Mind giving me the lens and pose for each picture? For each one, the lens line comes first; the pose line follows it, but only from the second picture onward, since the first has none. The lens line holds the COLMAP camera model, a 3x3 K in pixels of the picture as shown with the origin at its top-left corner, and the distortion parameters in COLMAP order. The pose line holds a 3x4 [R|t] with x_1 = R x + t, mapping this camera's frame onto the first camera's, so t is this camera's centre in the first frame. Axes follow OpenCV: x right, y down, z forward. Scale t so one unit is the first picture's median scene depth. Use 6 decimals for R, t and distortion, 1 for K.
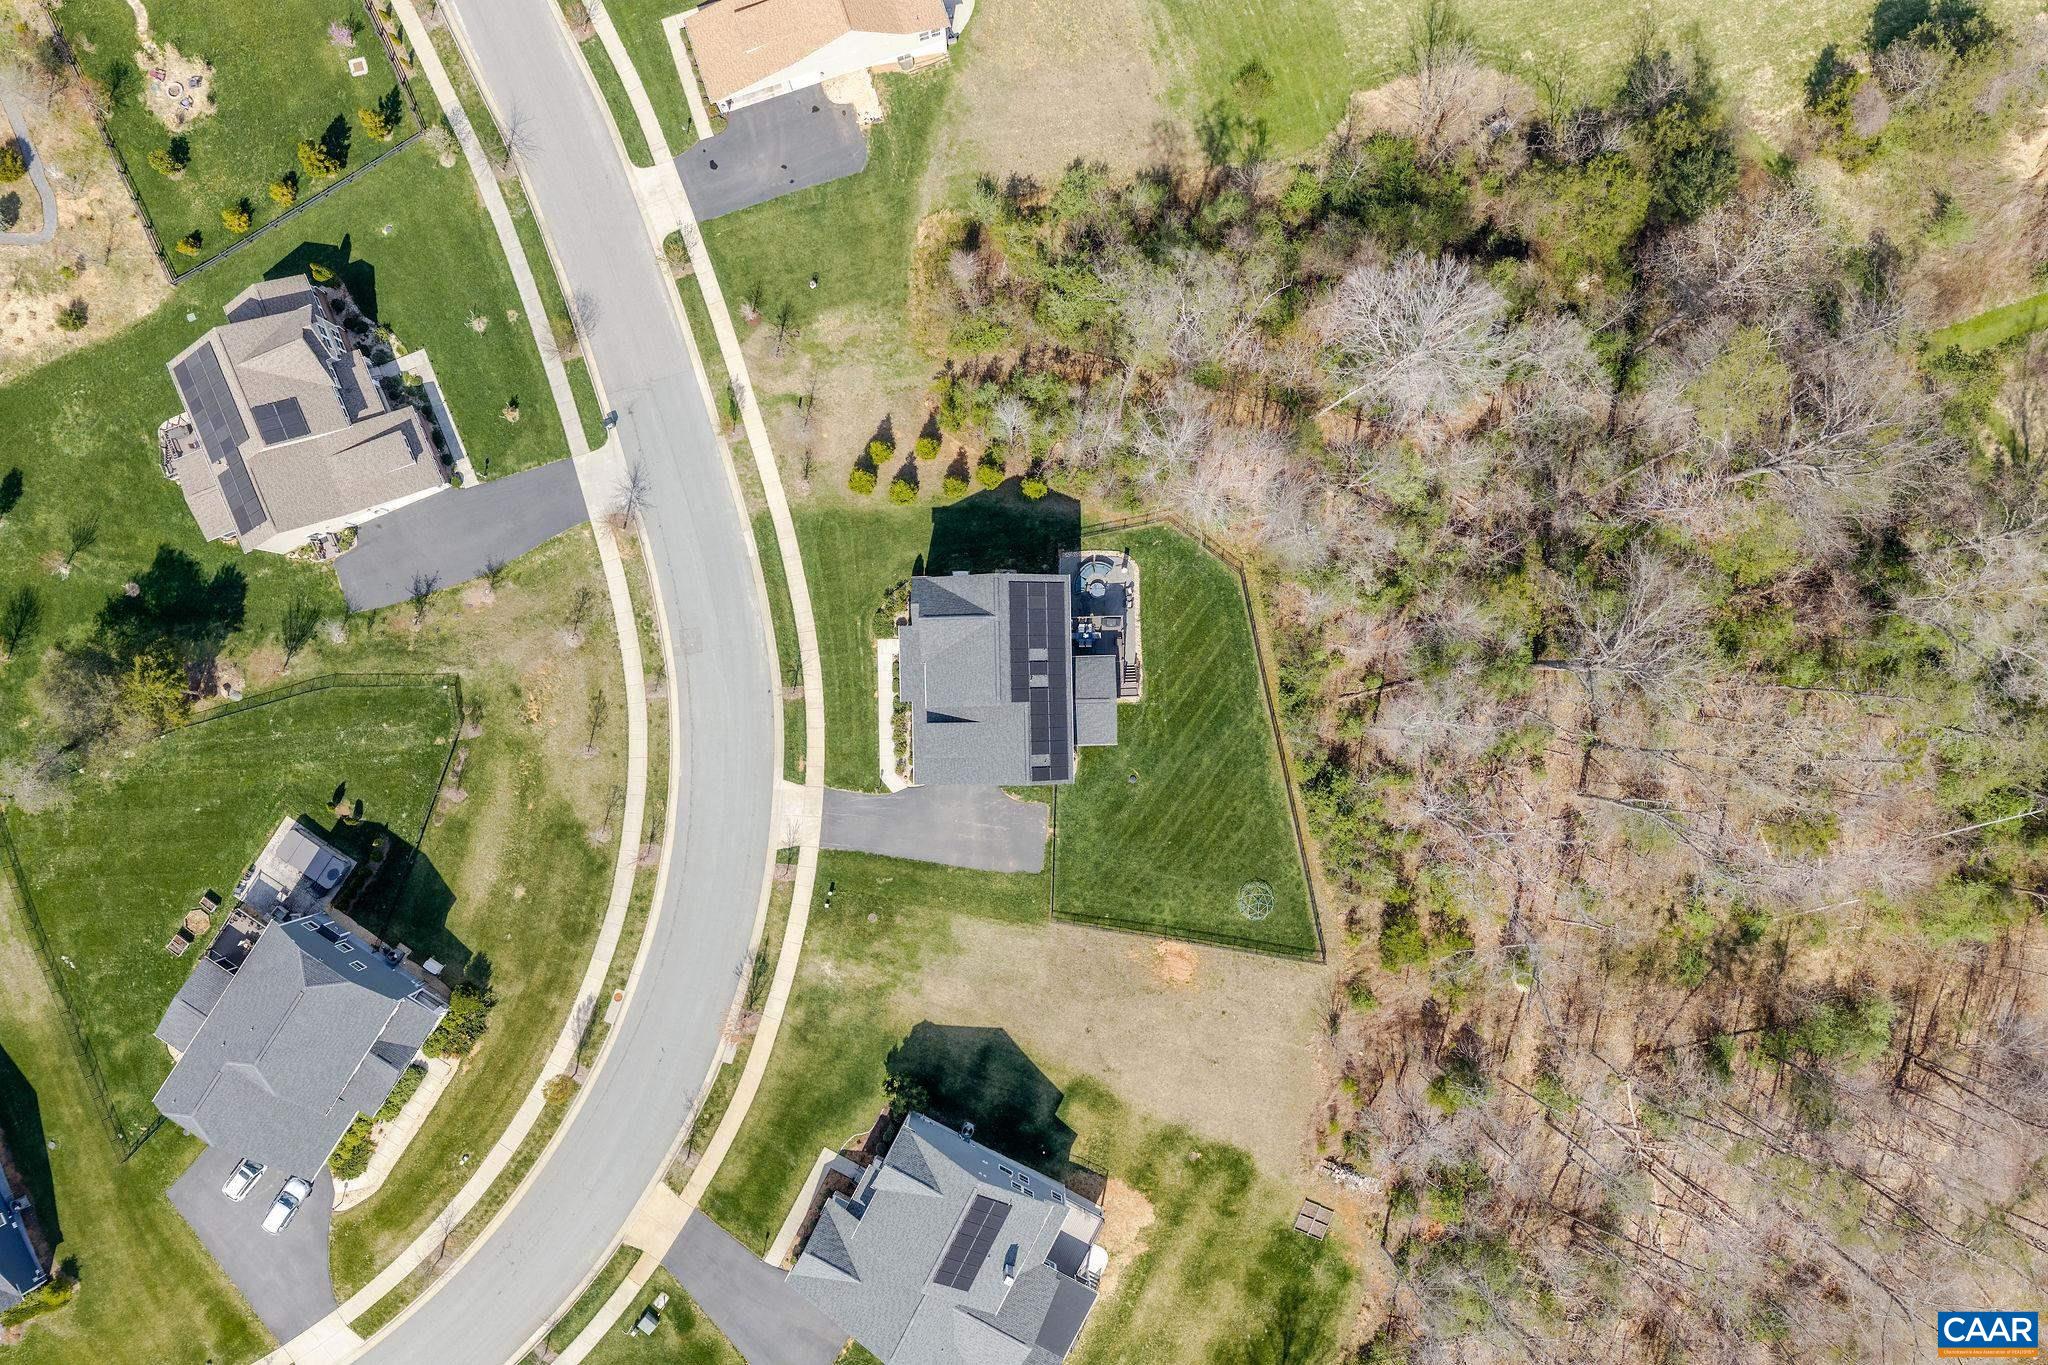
lens RADIAL K [[1694.7, 0, 1030.2], [0, 1694.7, 674.0], [0, 0, 1]] dist [0.019548, -0.022044]
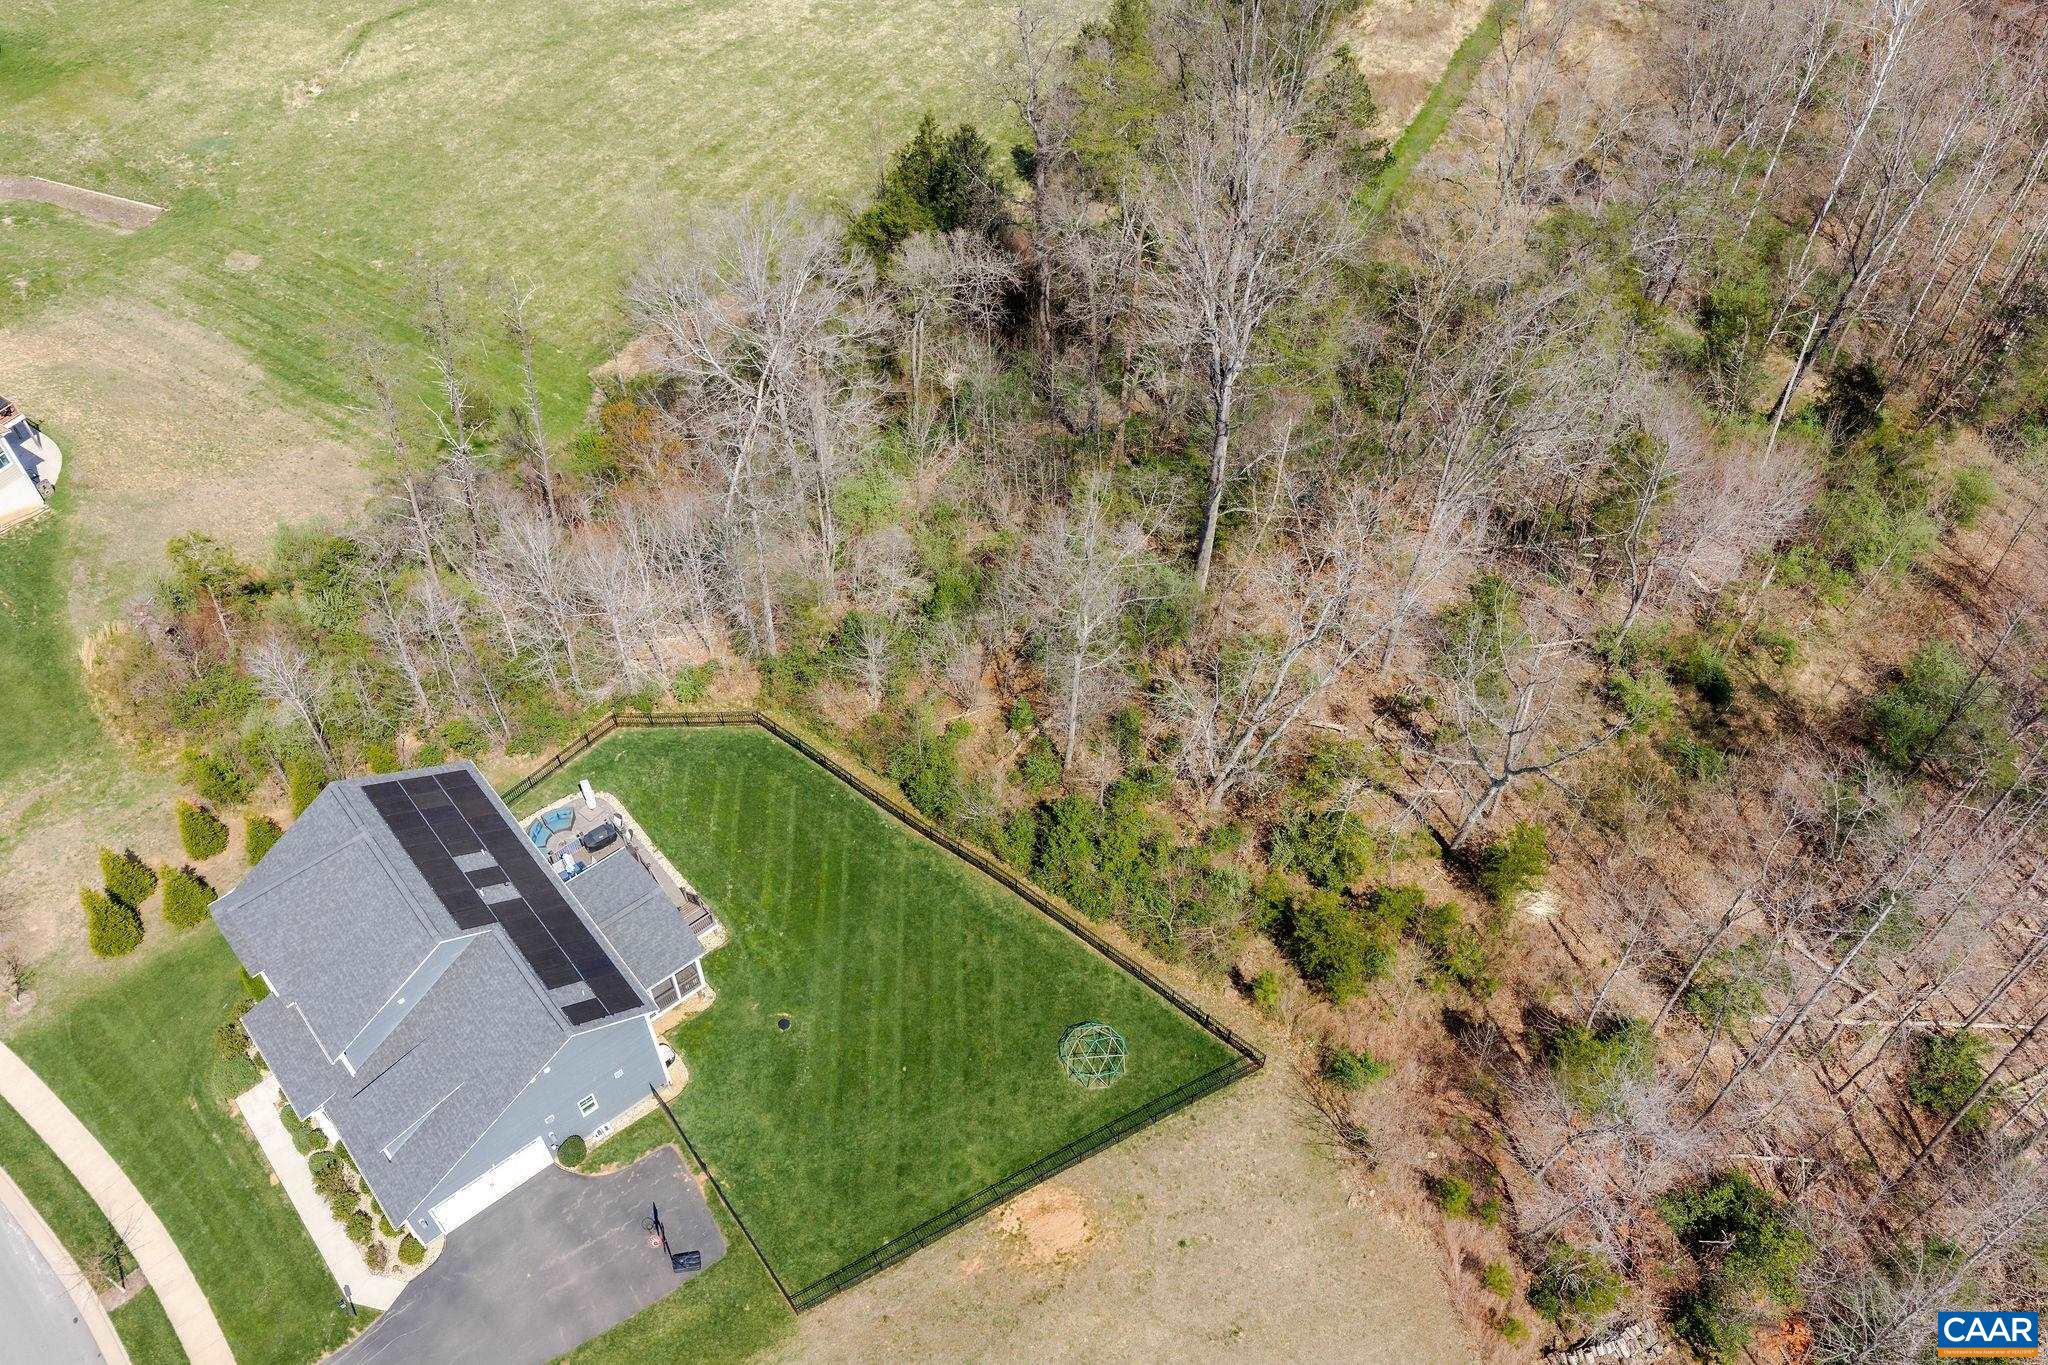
lens RADIAL K [[1694.7, 0, 1029.6], [0, 1694.7, 681.7], [0, 0, 1]] dist [0.019548, -0.022044]
pose [[0.786416, -0.484660, 0.382954, -0.034359], [0.617680, 0.621587, -0.481768, 0.309319], [-0.004546, 0.615414, 0.788191, 0.492846]]
